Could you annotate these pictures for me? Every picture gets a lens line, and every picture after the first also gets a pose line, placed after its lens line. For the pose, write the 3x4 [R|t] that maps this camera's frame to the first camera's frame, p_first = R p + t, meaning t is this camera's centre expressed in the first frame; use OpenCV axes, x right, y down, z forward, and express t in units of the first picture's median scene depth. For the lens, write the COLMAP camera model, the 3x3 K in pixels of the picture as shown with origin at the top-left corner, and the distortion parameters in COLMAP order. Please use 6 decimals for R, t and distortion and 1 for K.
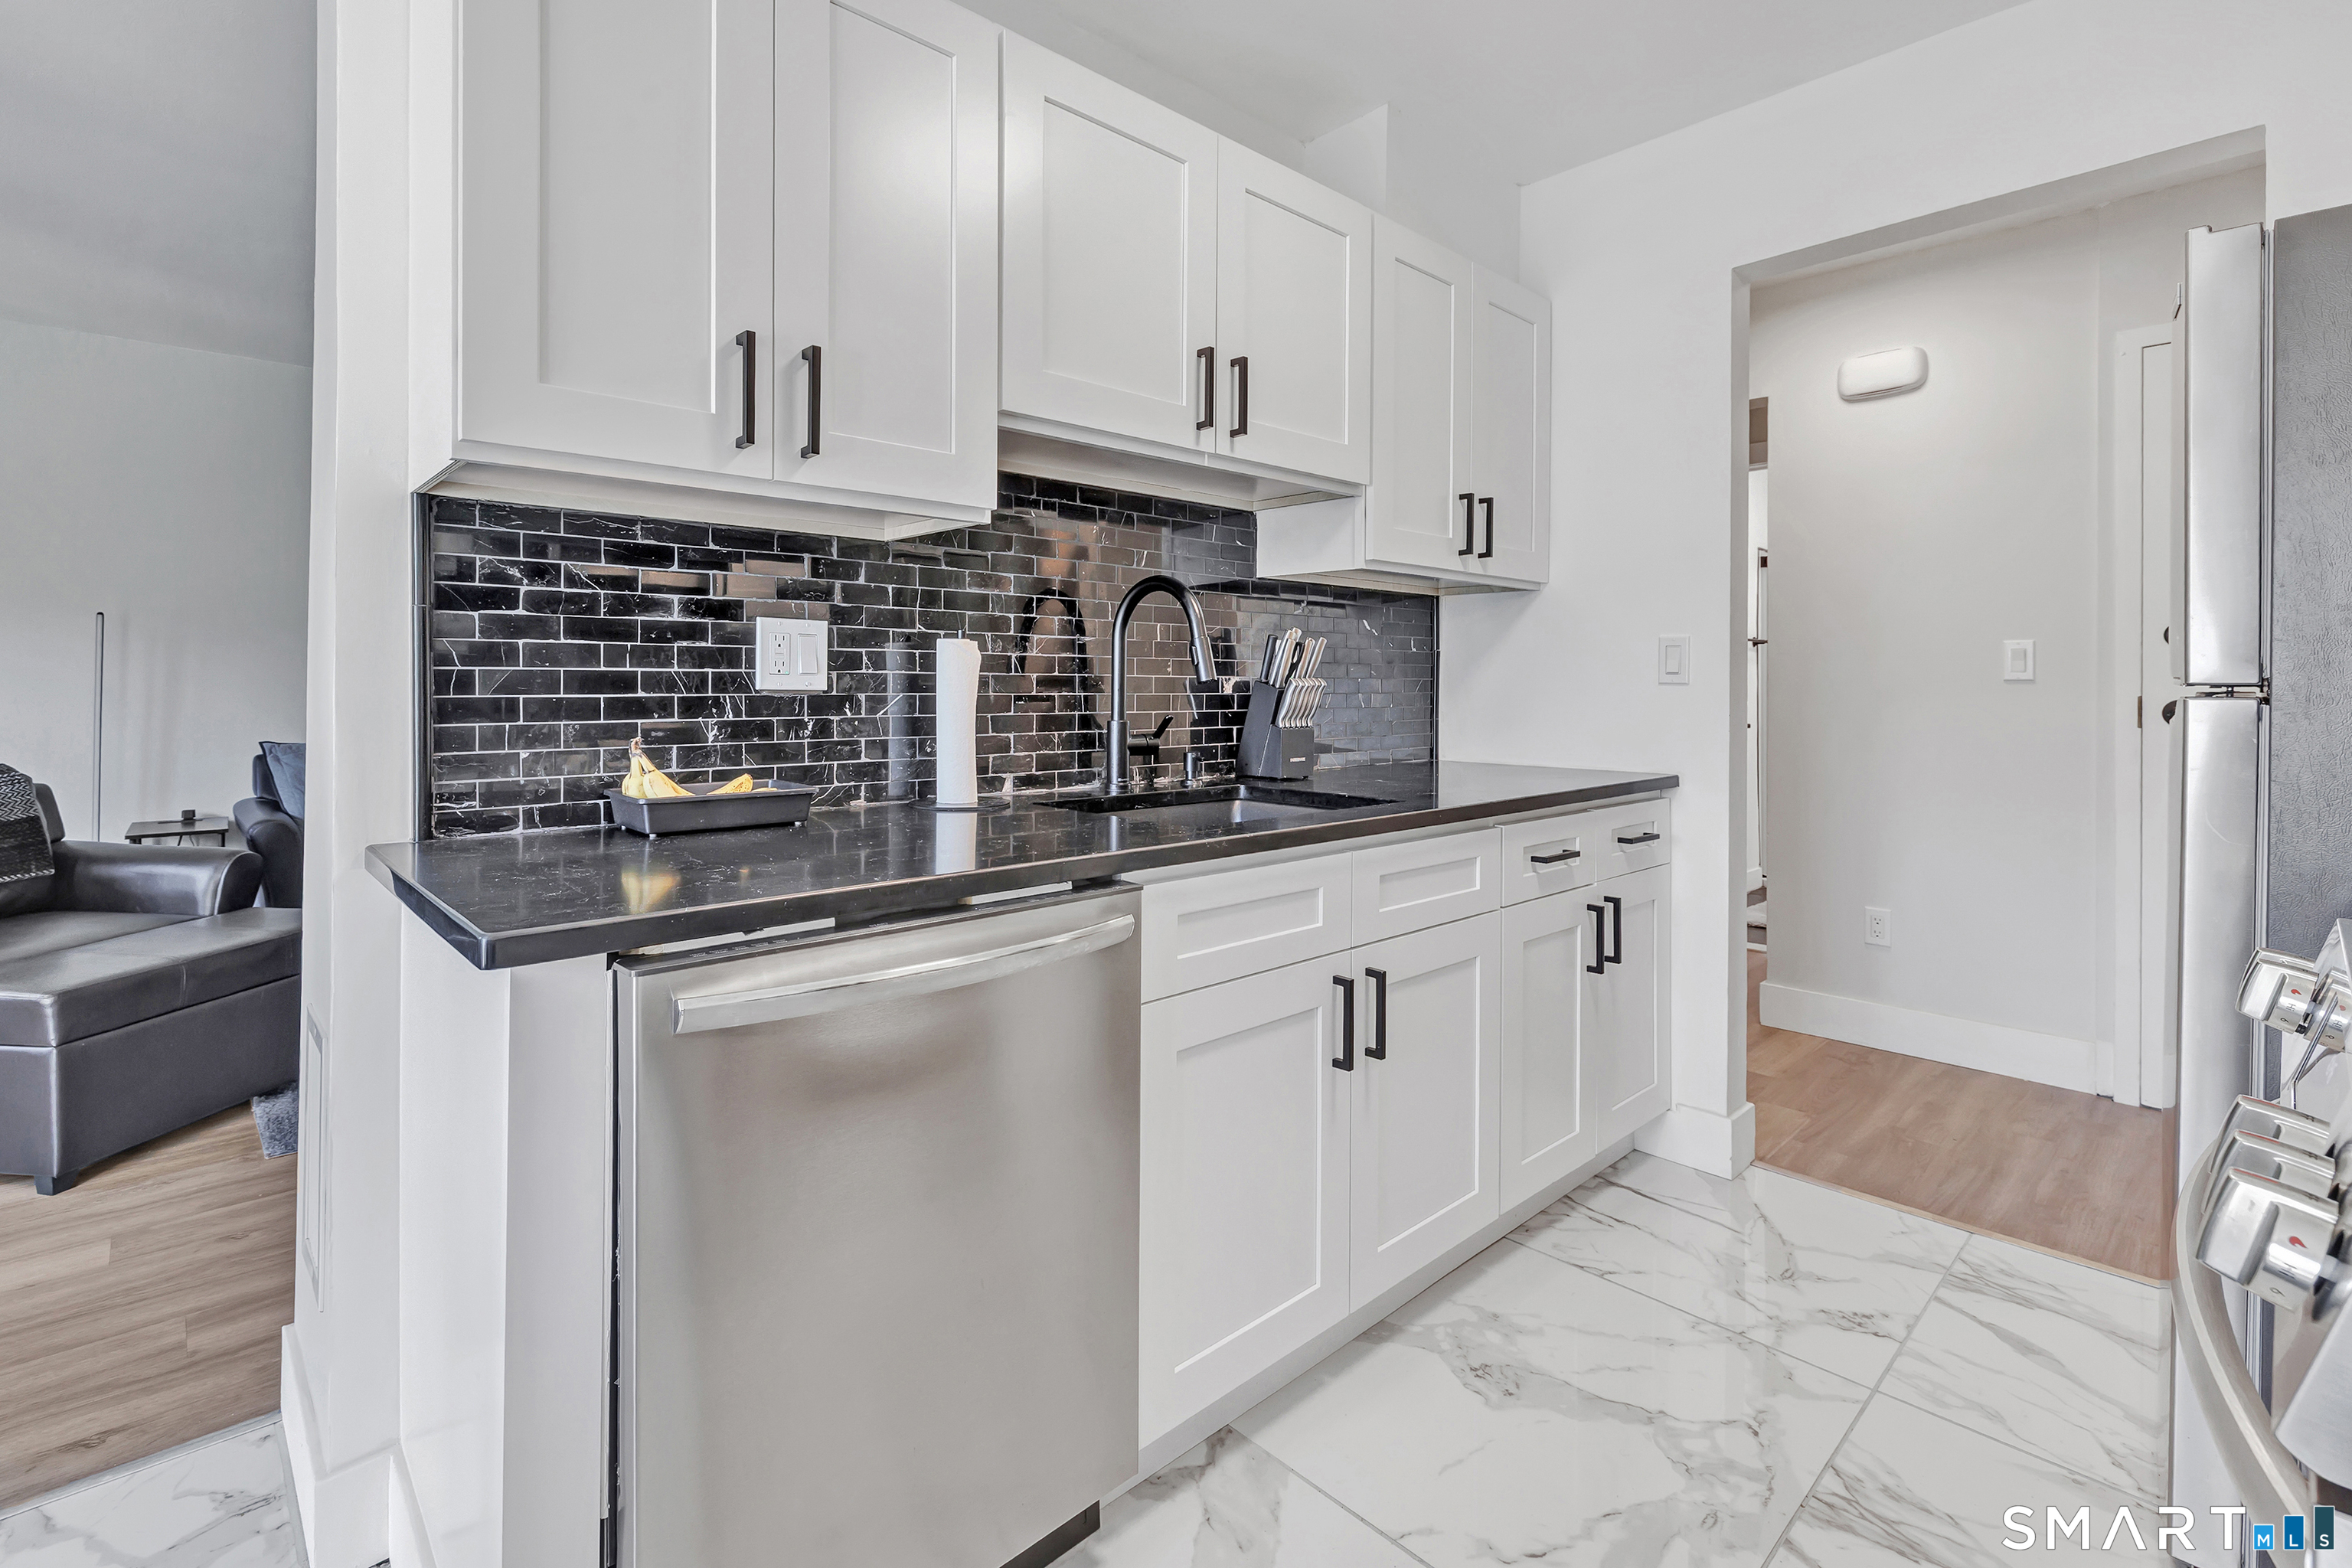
lens RADIAL K [[1076.7, 0, 1161.7], [0, 1076.7, 684.7], [0, 0, 1]] dist [-0.001008, 0.000230]
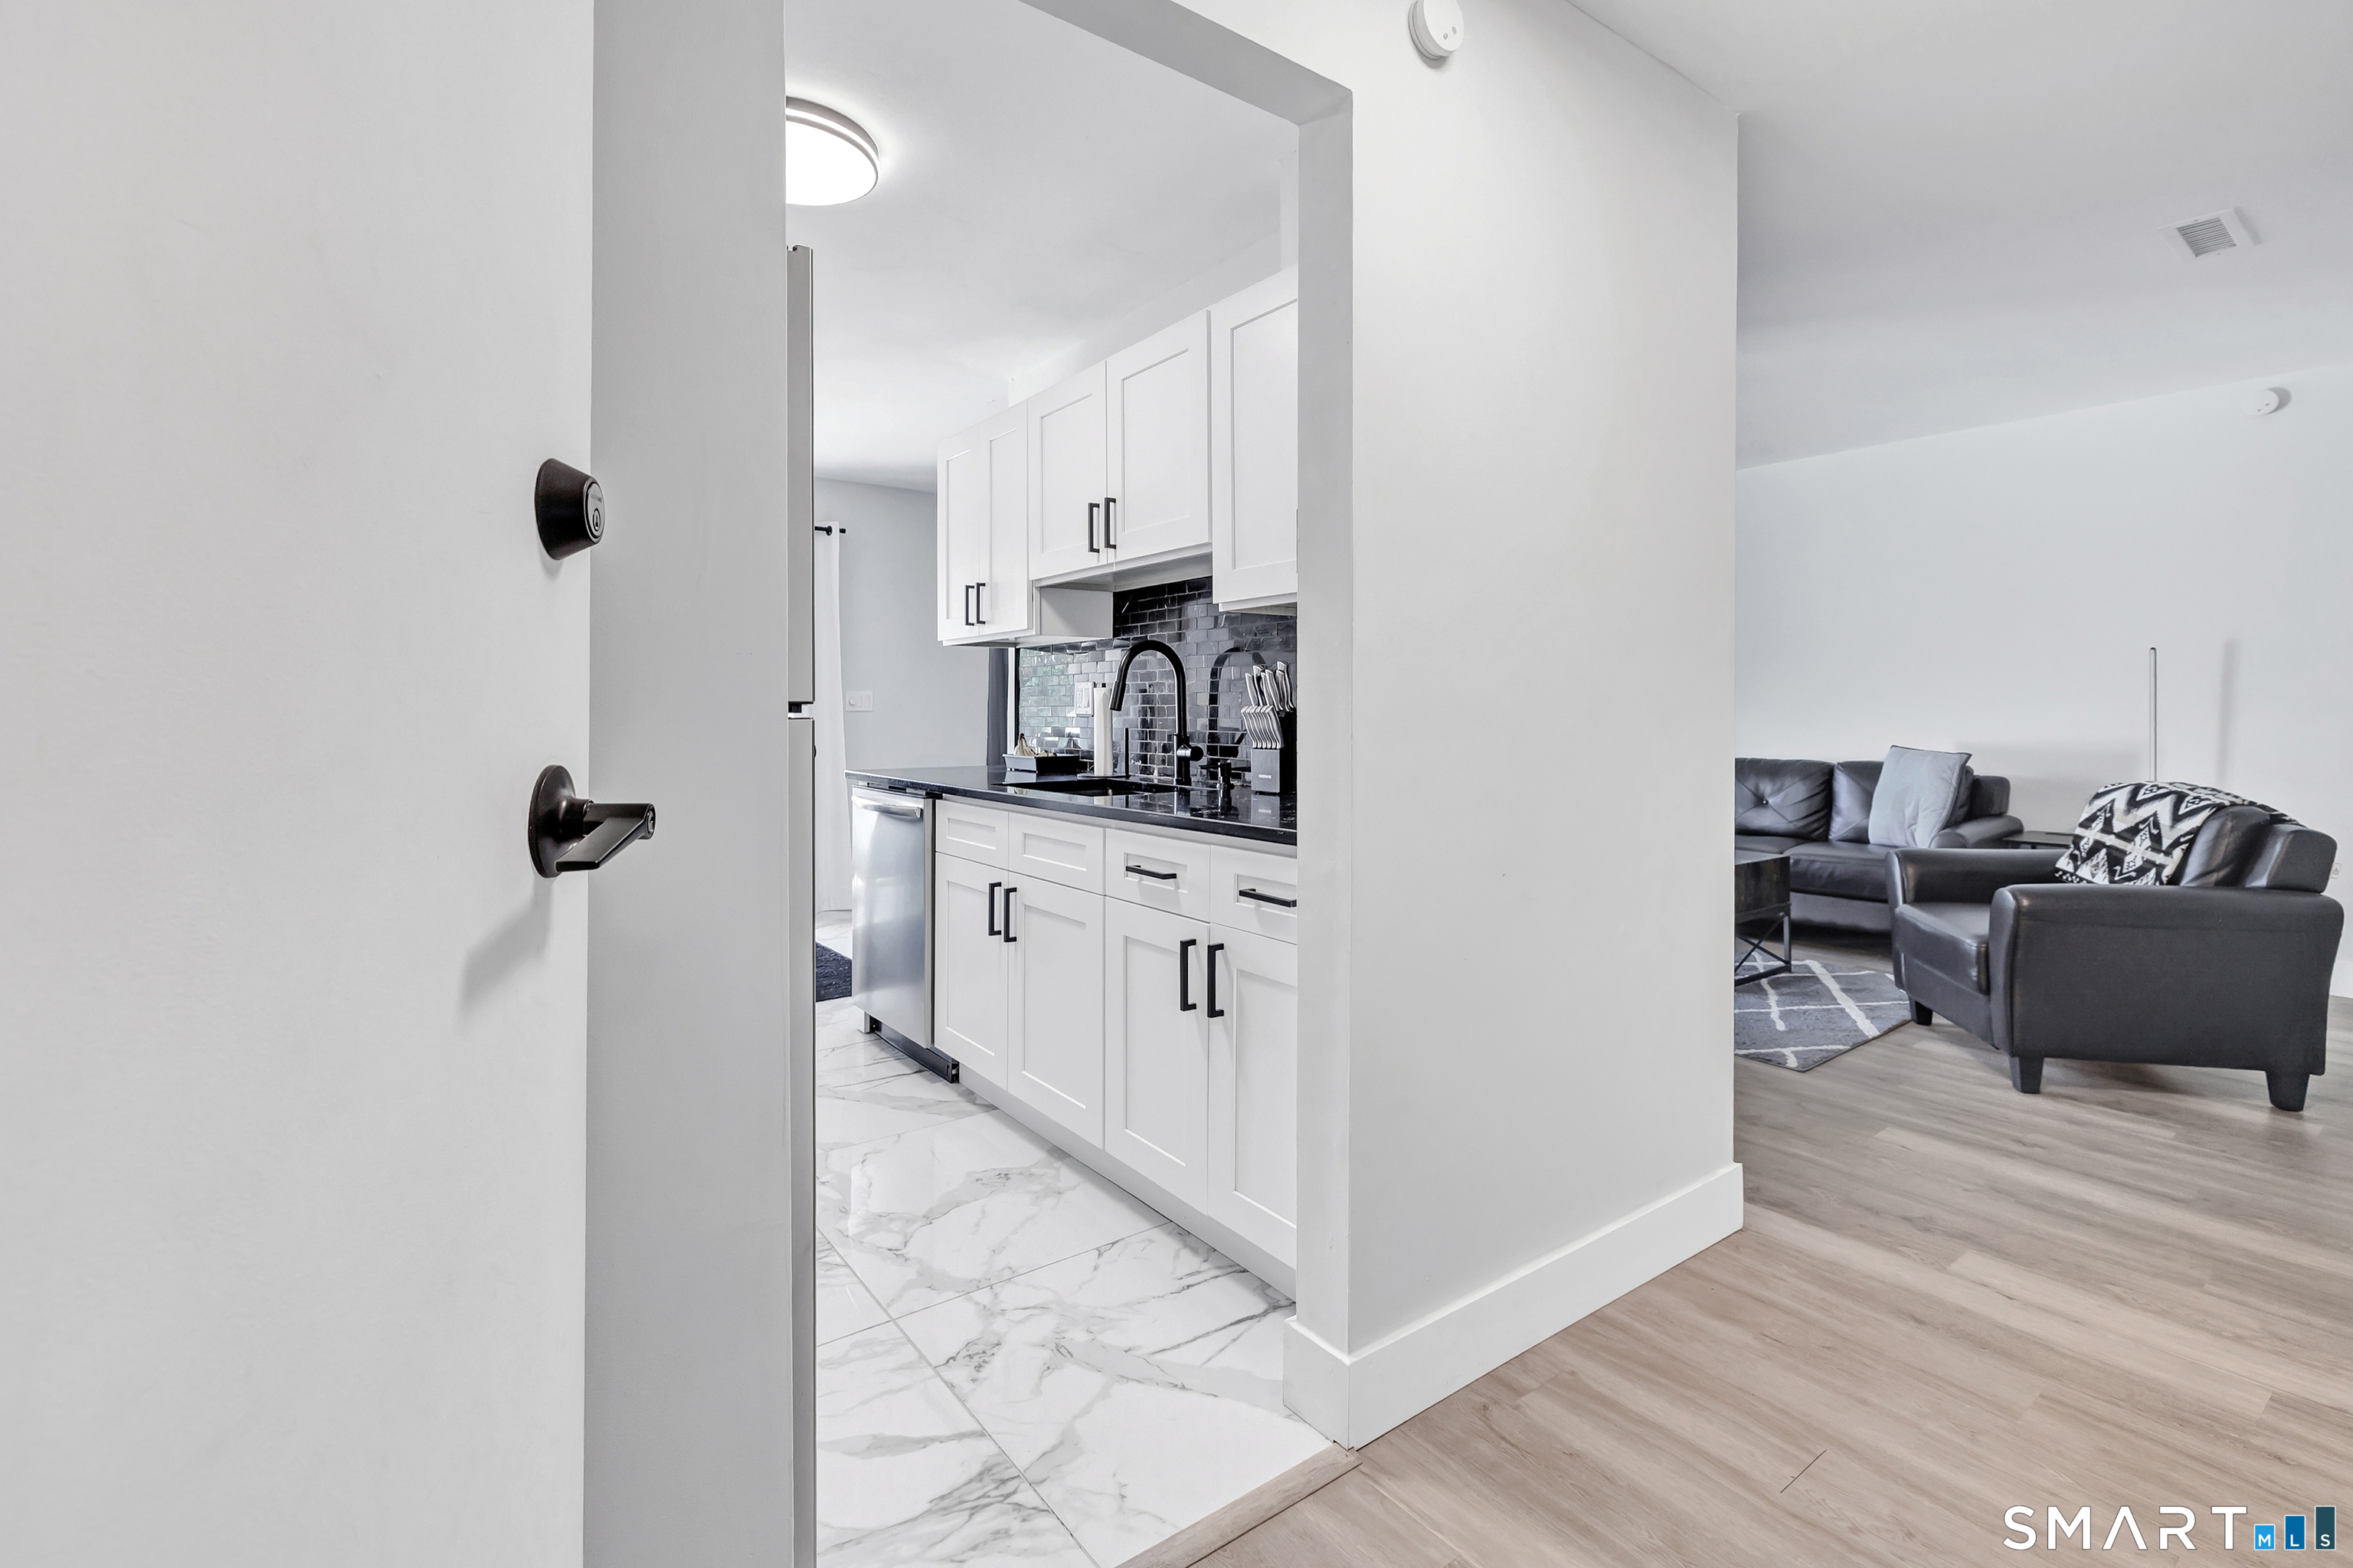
lens RADIAL K [[1119.2, 0, 1181.7], [0, 1119.2, 729.7], [0, 0, 1]] dist [0.000803, 0.000070]
pose [[-0.130881, 0.014520, -0.991292, 1.521159], [-0.001391, 0.999889, 0.014830, 0.000491], [0.991397, 0.003320, -0.130846, 1.231061]]
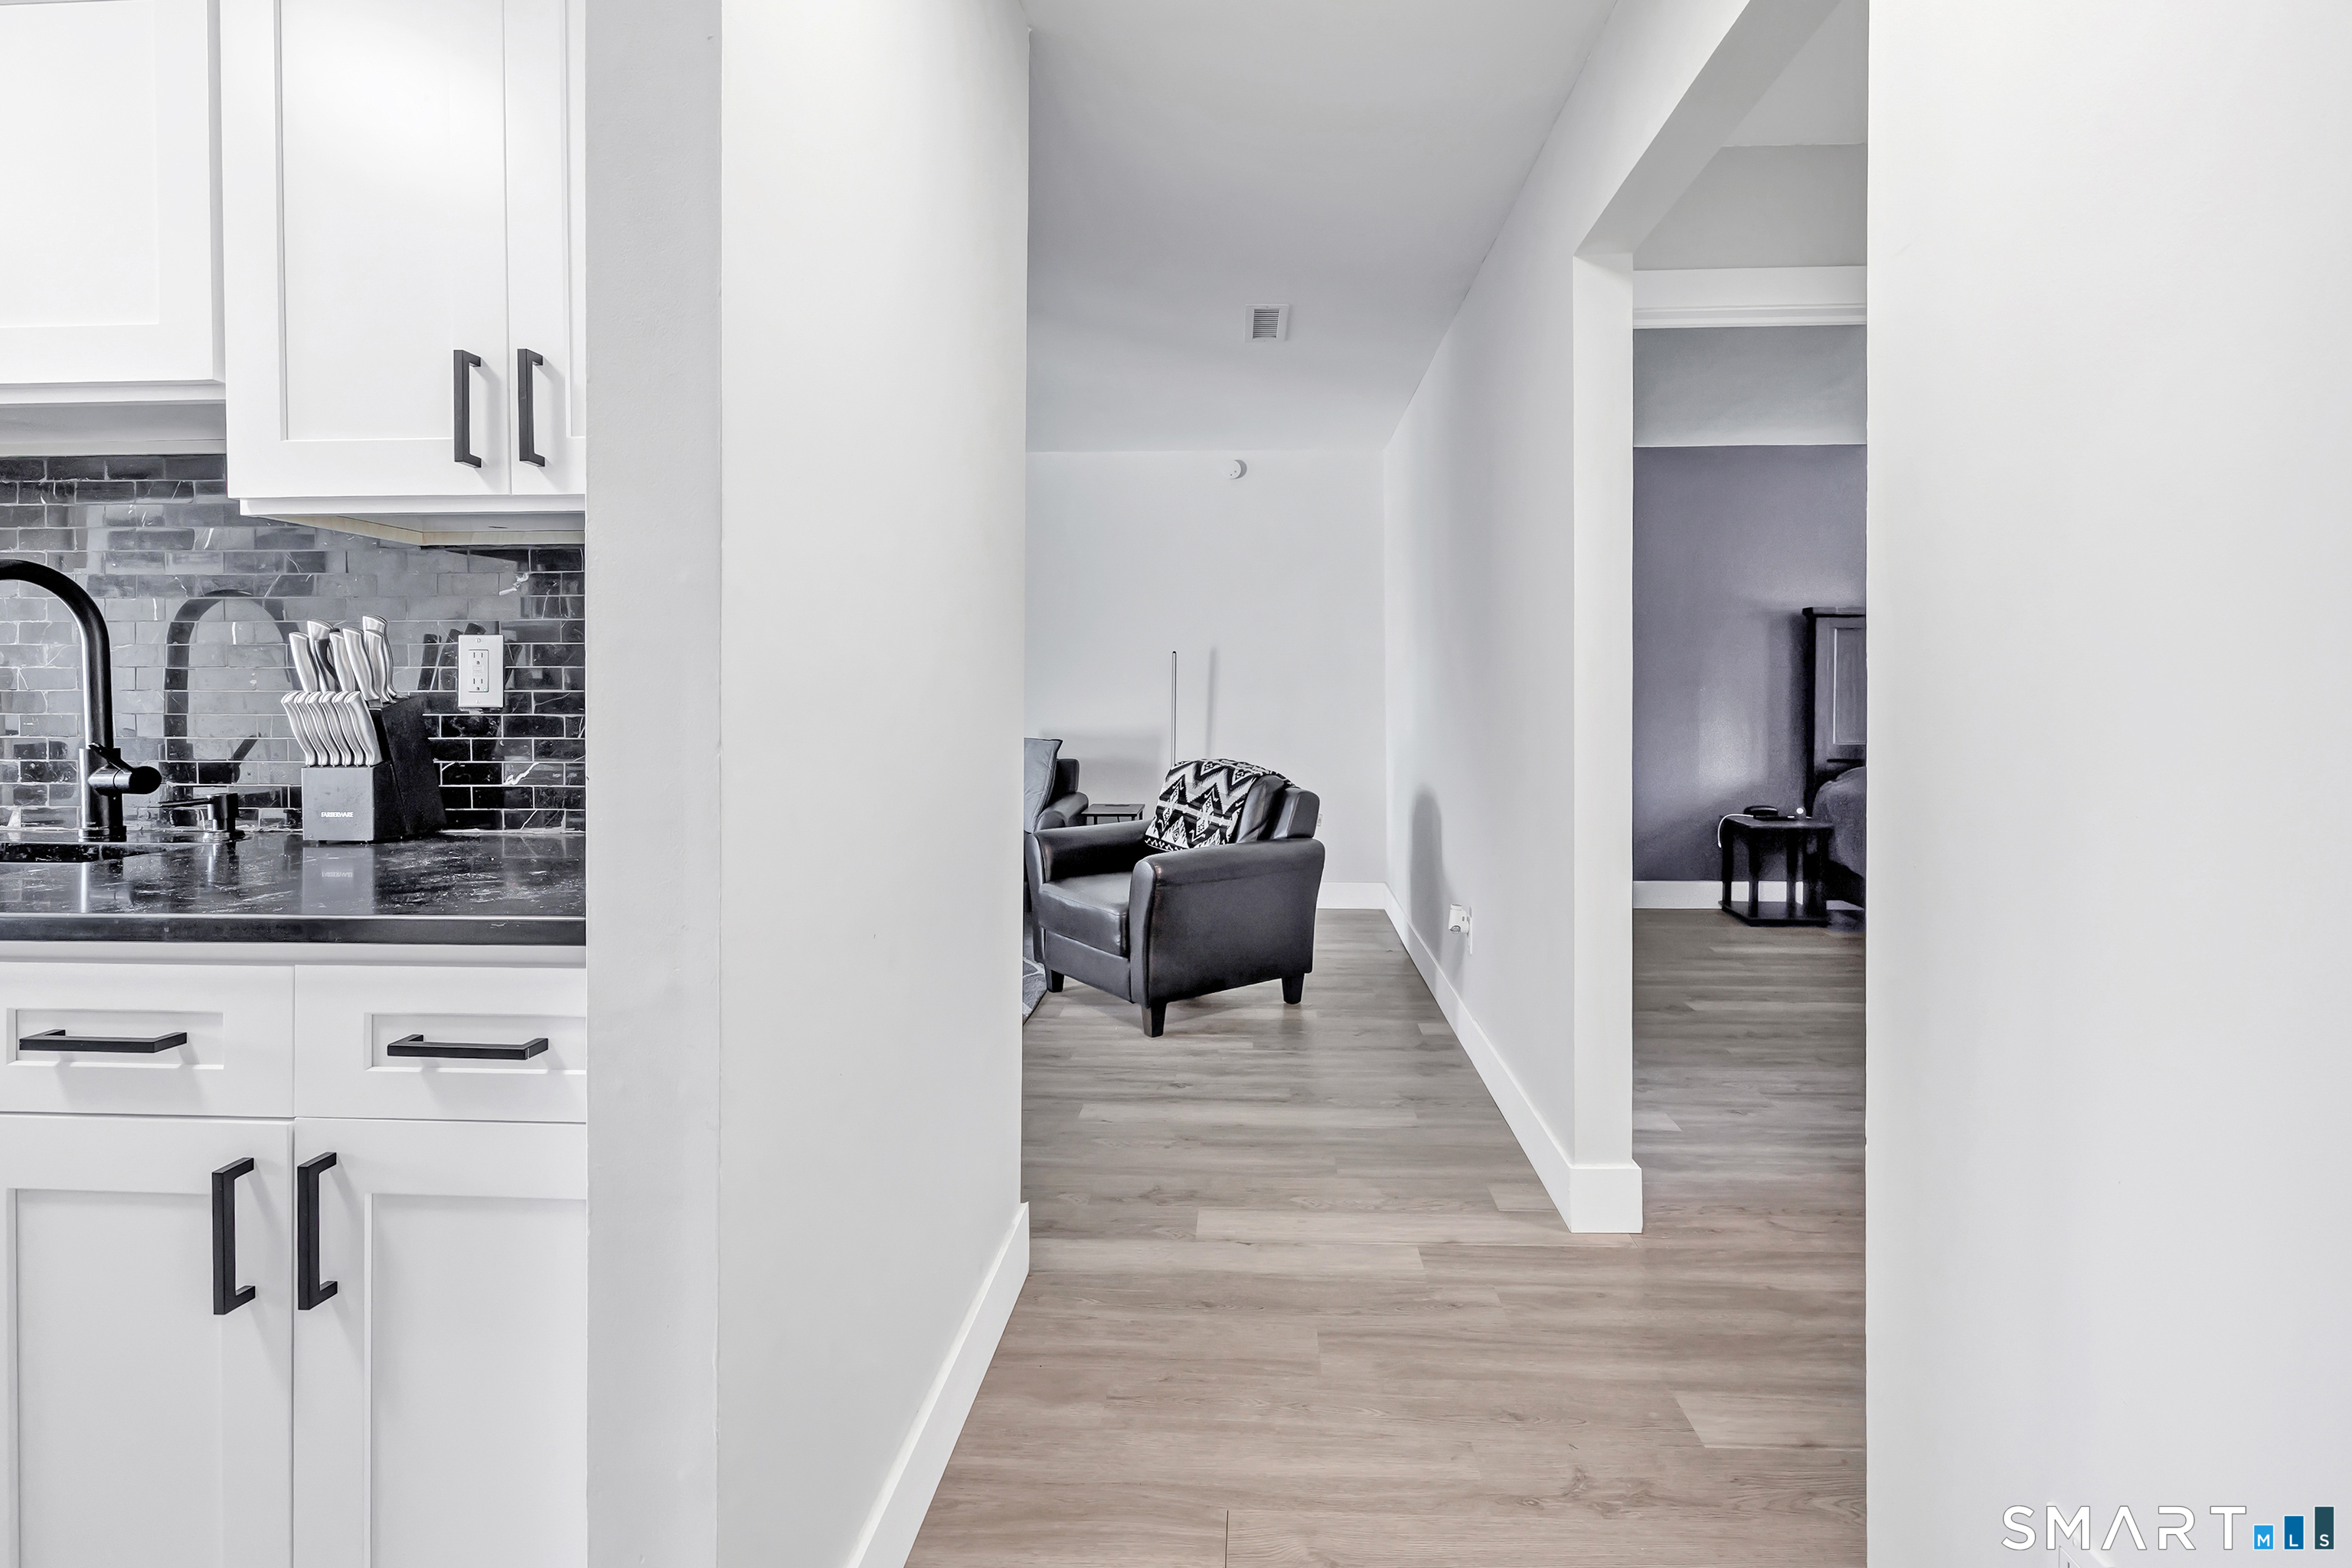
lens RADIAL K [[1085.4, 0, 1215.4], [0, 1085.4, 716.2], [0, 0, 1]] dist [-0.000674, 0.000080]
pose [[0.690600, 0.007958, -0.723193, 1.125702], [-0.000591, 0.999945, 0.010439, 0.000415], [0.723237, -0.006782, 0.690567, 1.071954]]
